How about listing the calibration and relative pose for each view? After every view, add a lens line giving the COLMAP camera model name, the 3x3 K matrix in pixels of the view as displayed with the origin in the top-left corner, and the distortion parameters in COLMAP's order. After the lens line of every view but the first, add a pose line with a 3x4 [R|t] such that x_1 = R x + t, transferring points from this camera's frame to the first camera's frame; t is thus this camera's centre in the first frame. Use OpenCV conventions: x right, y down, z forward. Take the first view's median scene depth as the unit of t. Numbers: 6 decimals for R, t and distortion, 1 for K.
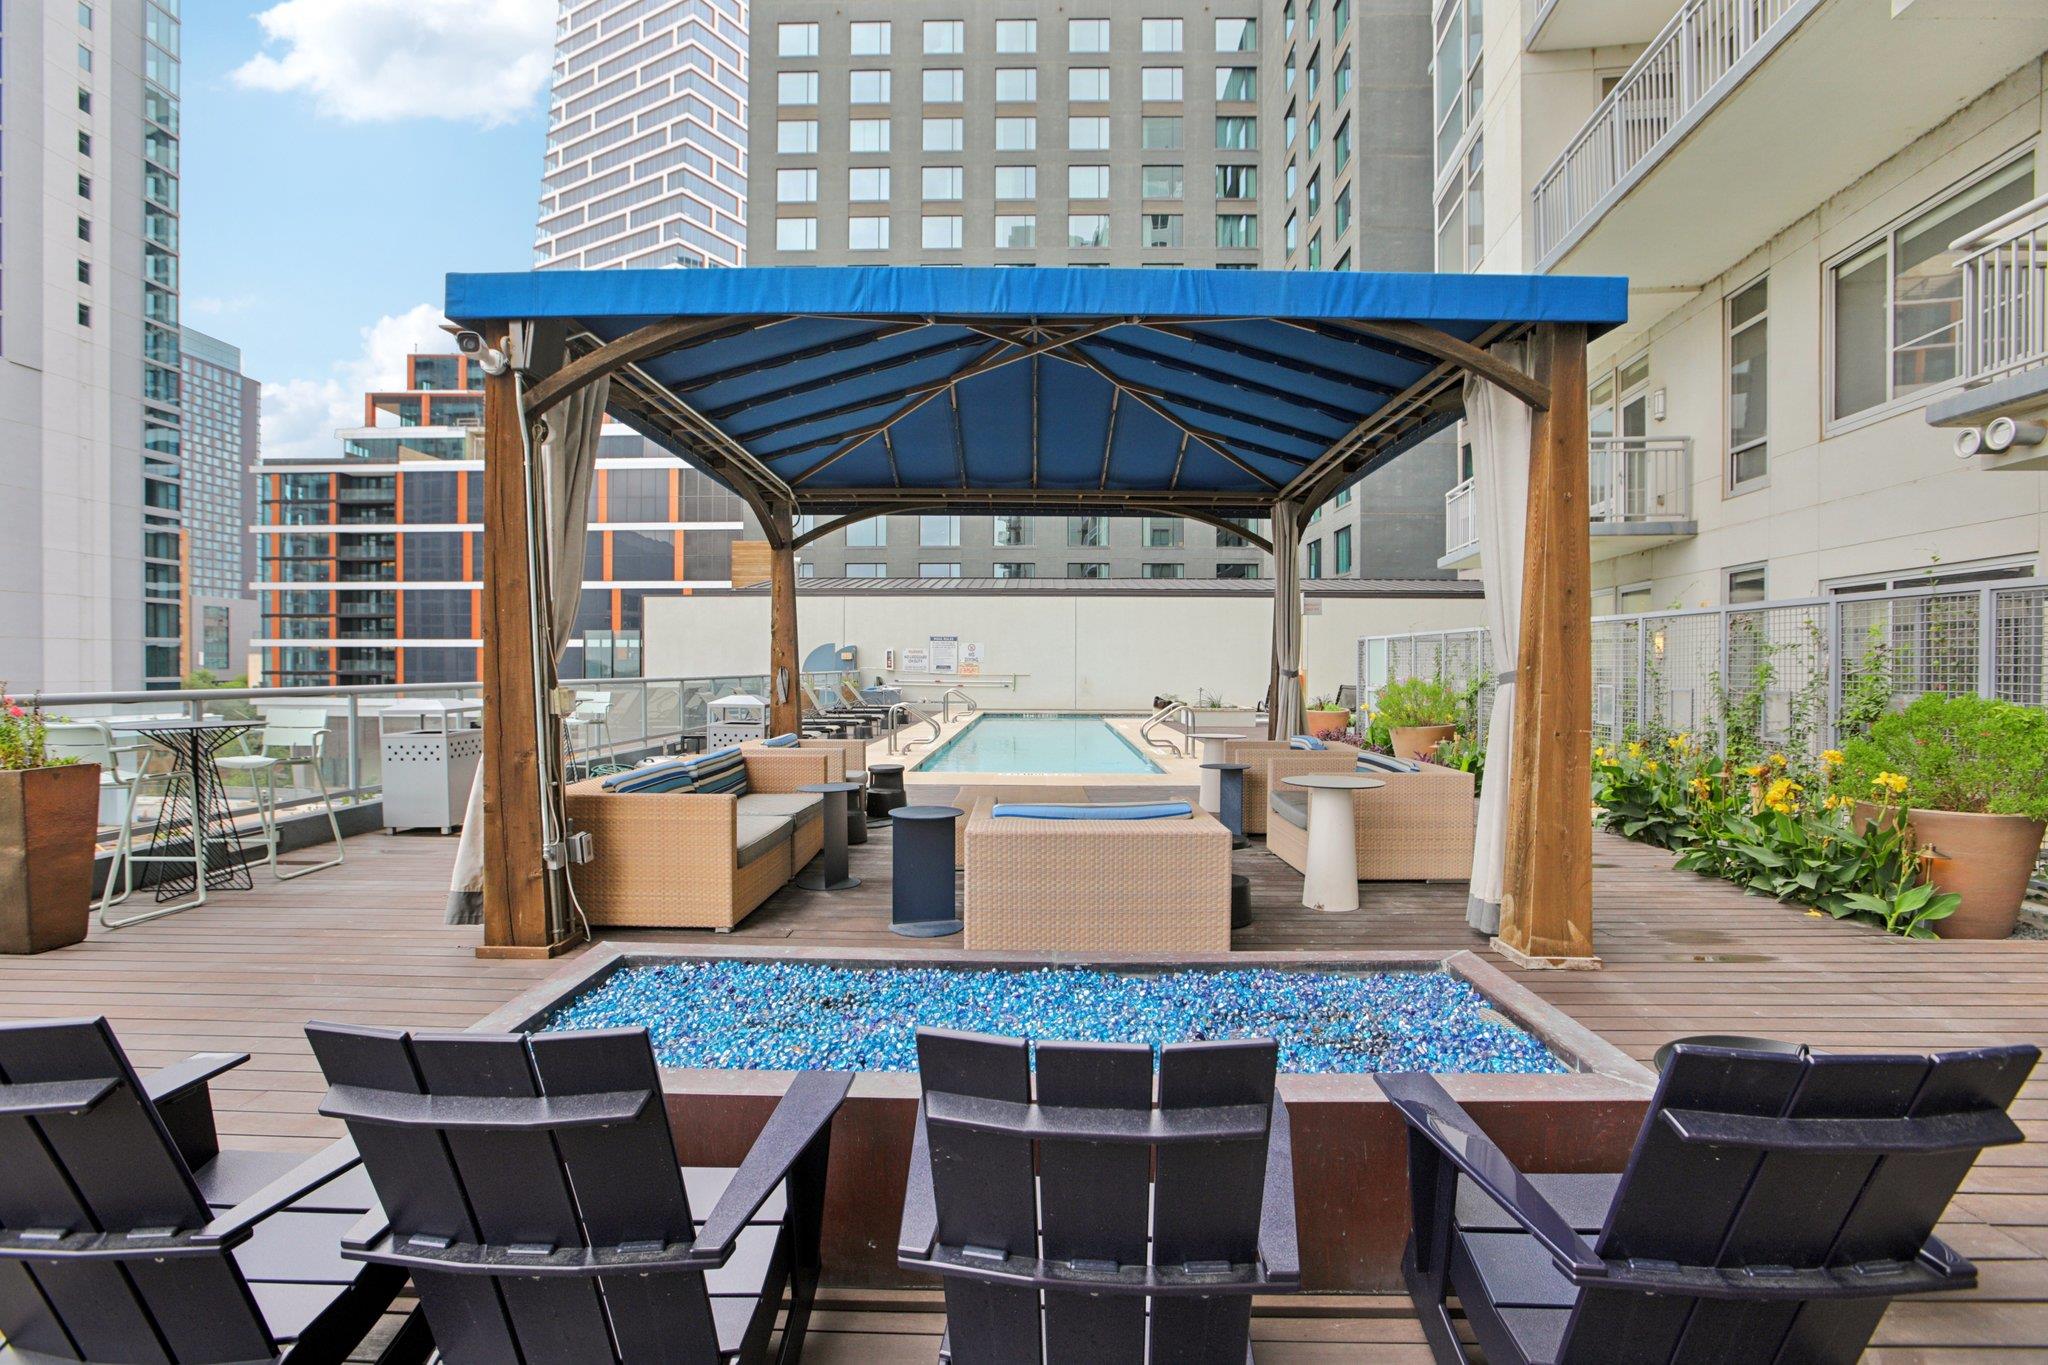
lens RADIAL K [[966.3, 0, 1024.0], [0, 966.3, 682.5], [0, 0, 1]] dist [-0.057127, 0.017915]
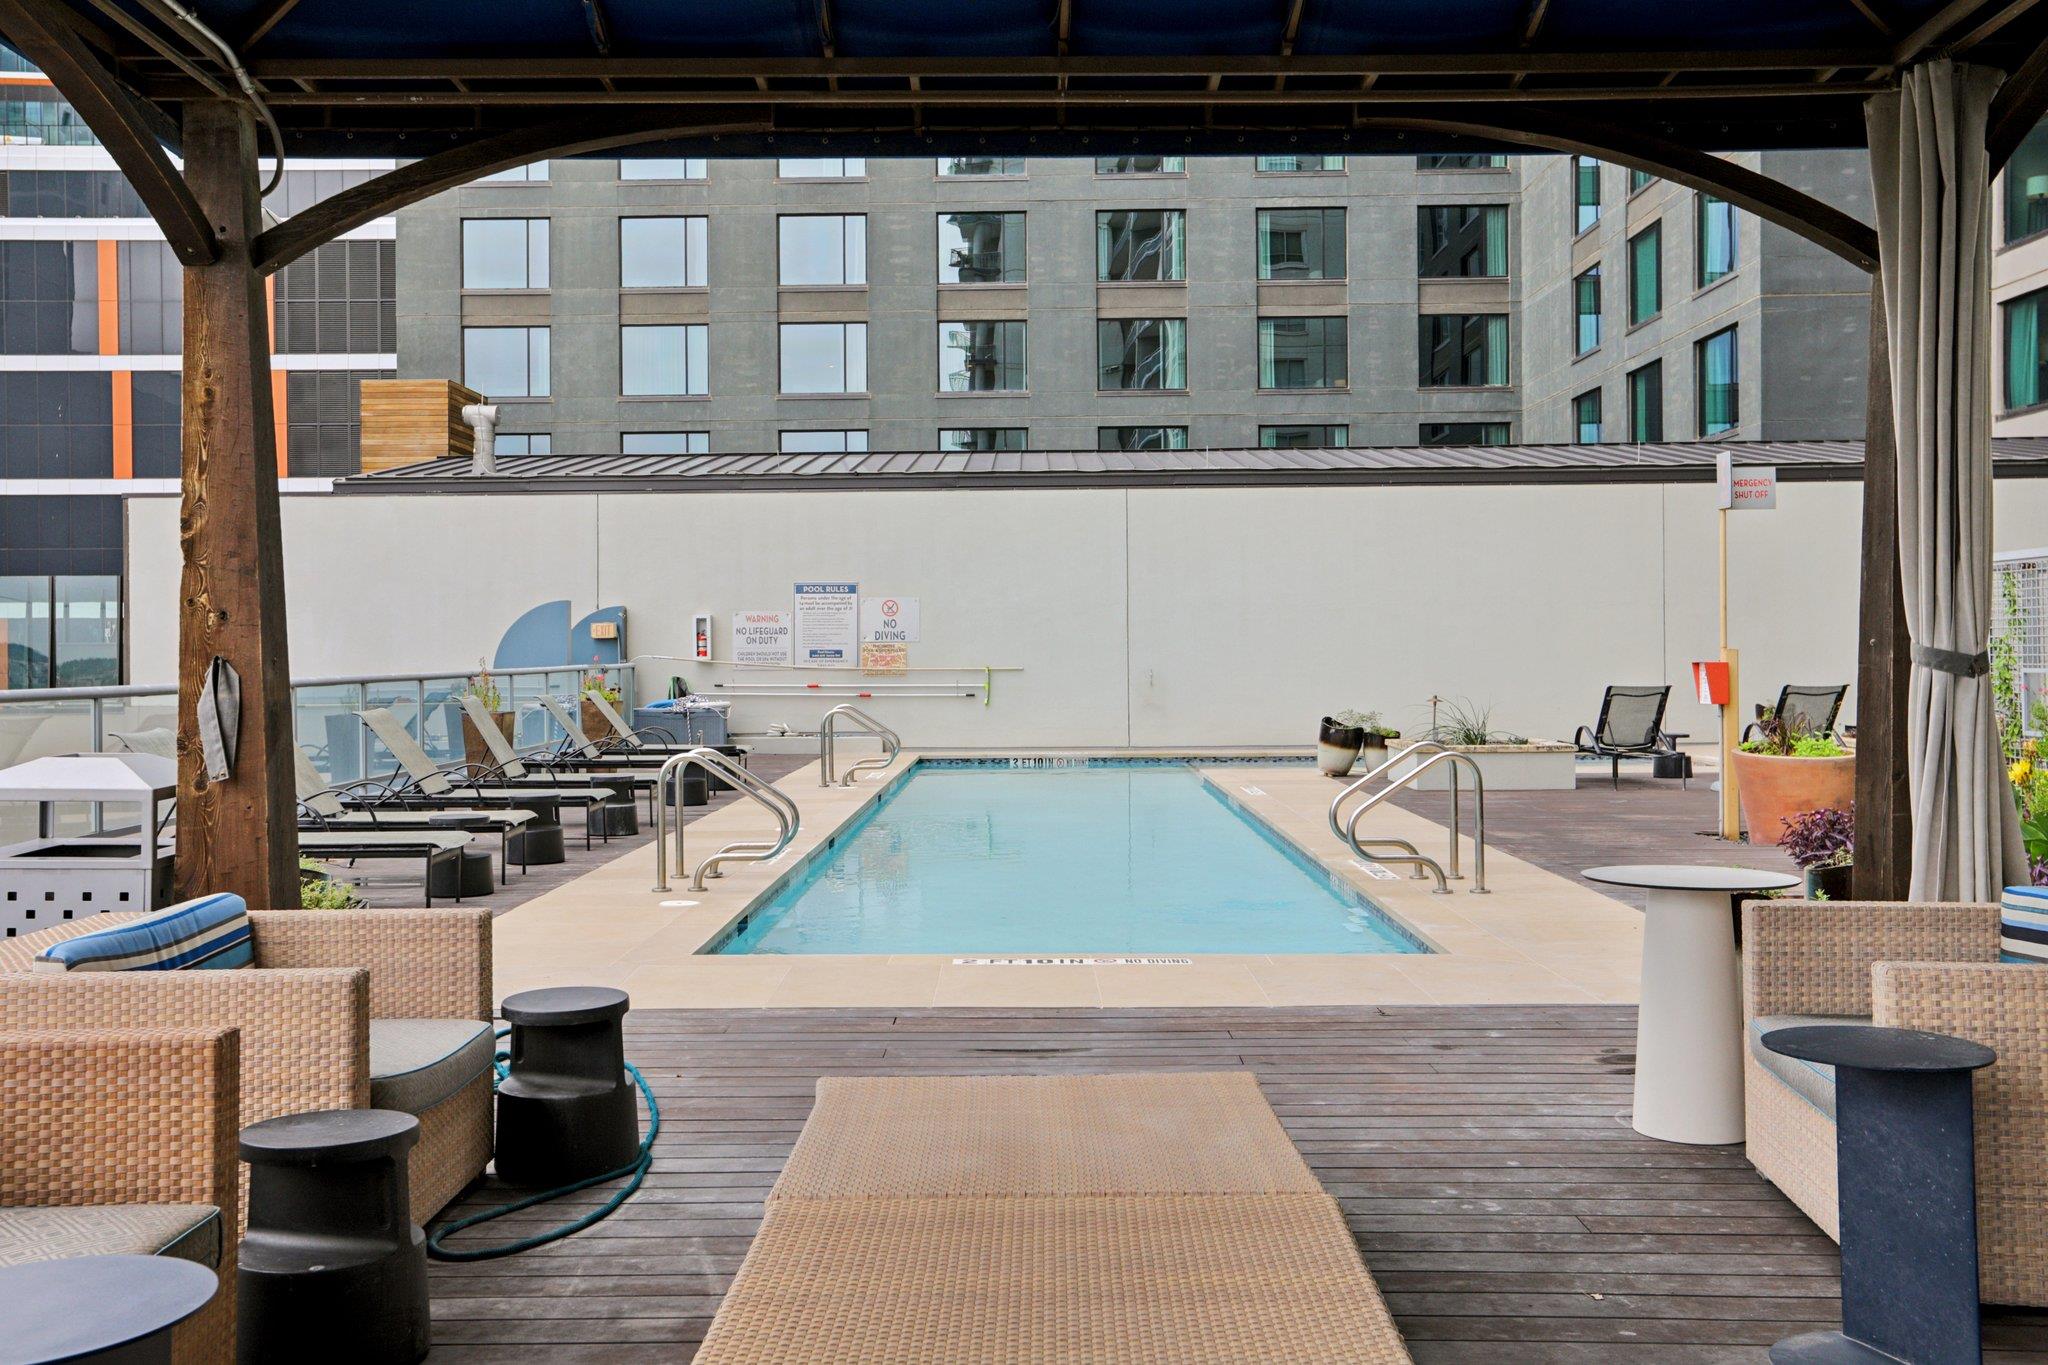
lens RADIAL K [[1931.4, 0, 998.8], [0, 1931.4, 653.8], [0, 0, 1]] dist [-0.001846, 0.089261]
pose [[0.999930, -0.011606, -0.002306, -0.004805], [0.011572, 0.999829, -0.014442, -0.003334], [0.002473, 0.014415, 0.999893, 0.200789]]
